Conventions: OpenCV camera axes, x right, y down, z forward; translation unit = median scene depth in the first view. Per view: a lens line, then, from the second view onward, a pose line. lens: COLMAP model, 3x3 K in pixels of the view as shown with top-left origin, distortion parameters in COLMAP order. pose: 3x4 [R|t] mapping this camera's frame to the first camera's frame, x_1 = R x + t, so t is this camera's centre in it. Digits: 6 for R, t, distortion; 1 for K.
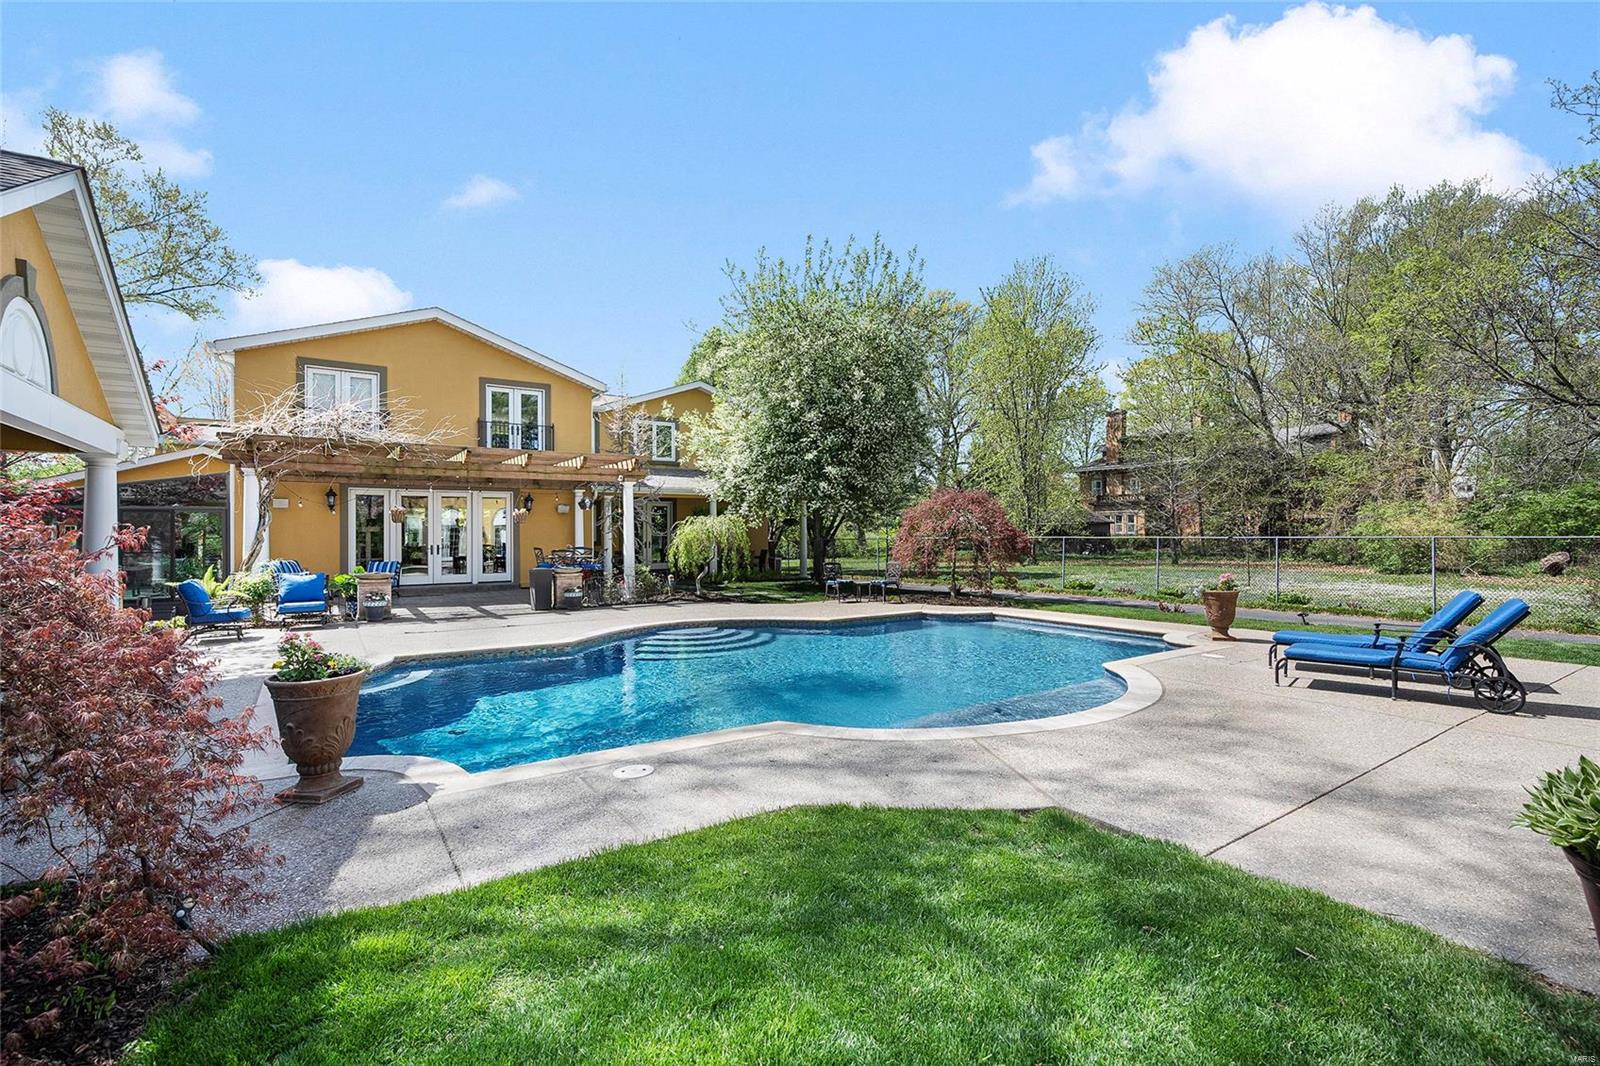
lens RADIAL K [[730.9, 0, 799.8], [0, 730.9, 524.7], [0, 0, 1]] dist [-0.009192, 0.002730]
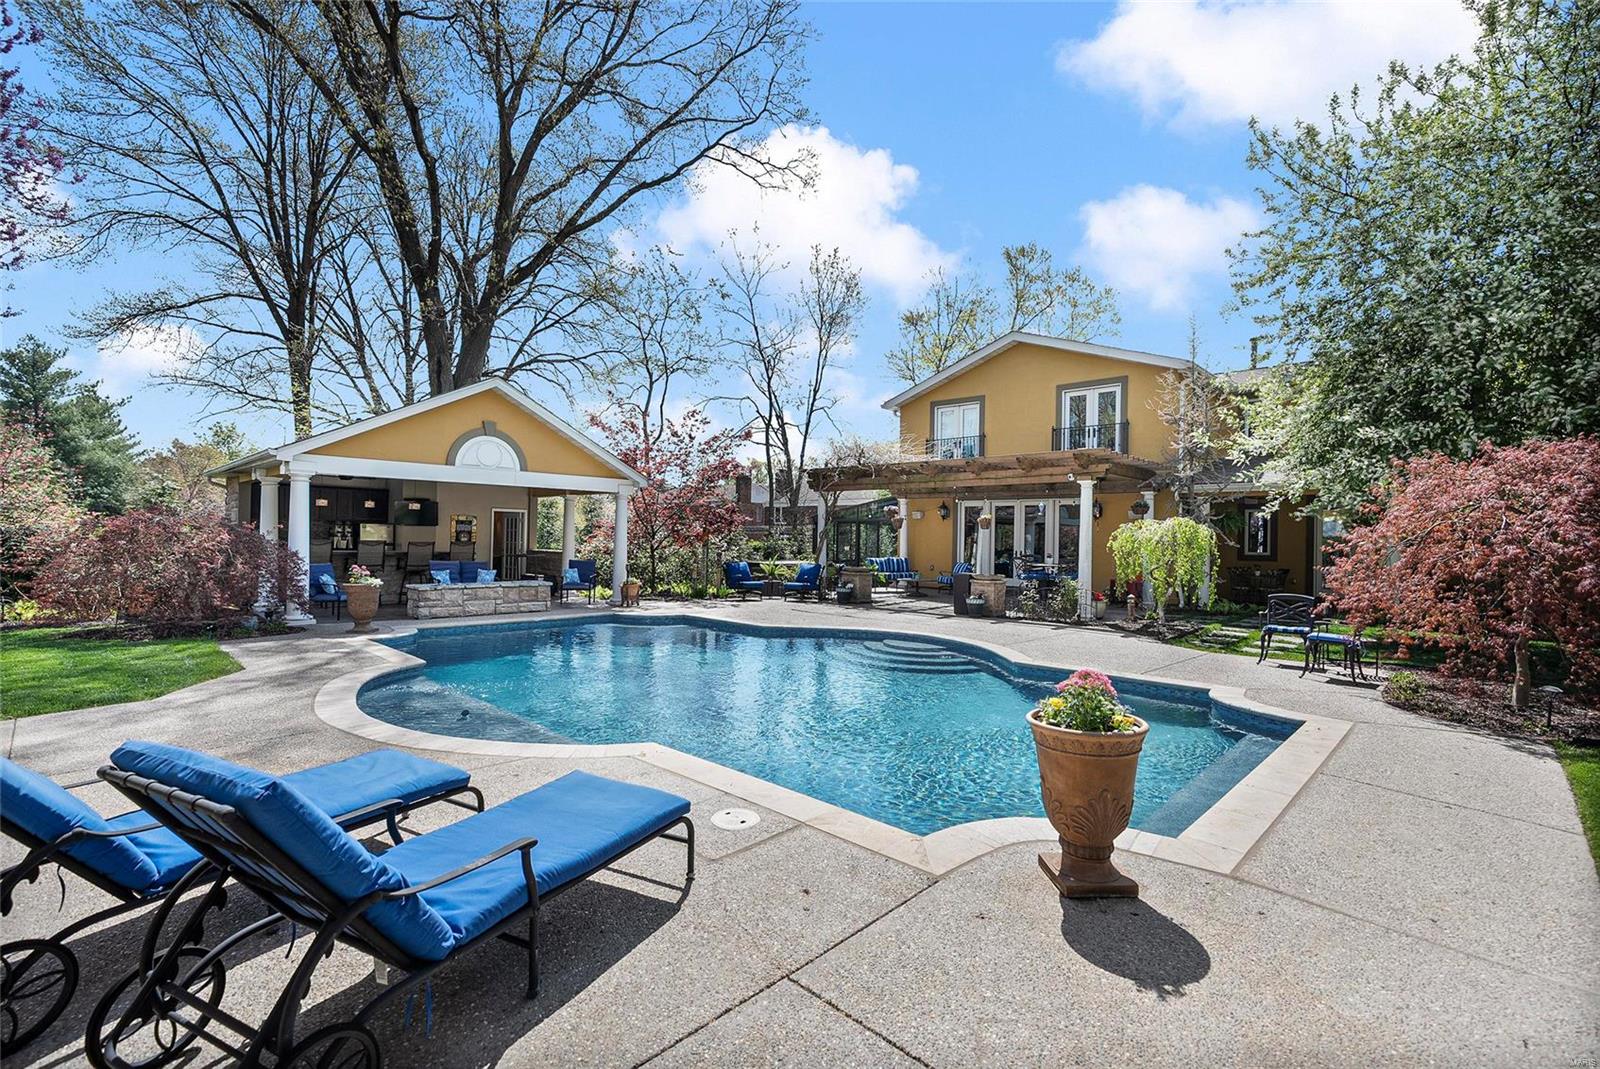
lens RADIAL K [[730.9, 0, 802.7], [0, 730.9, 536.5], [0, 0, 1]] dist [-0.009192, 0.002730]
pose [[0.222500, 0.004065, -0.974924, 0.519450], [-0.008577, 0.999961, 0.002212, 0.007527], [0.974895, 0.007870, 0.222526, 0.486333]]
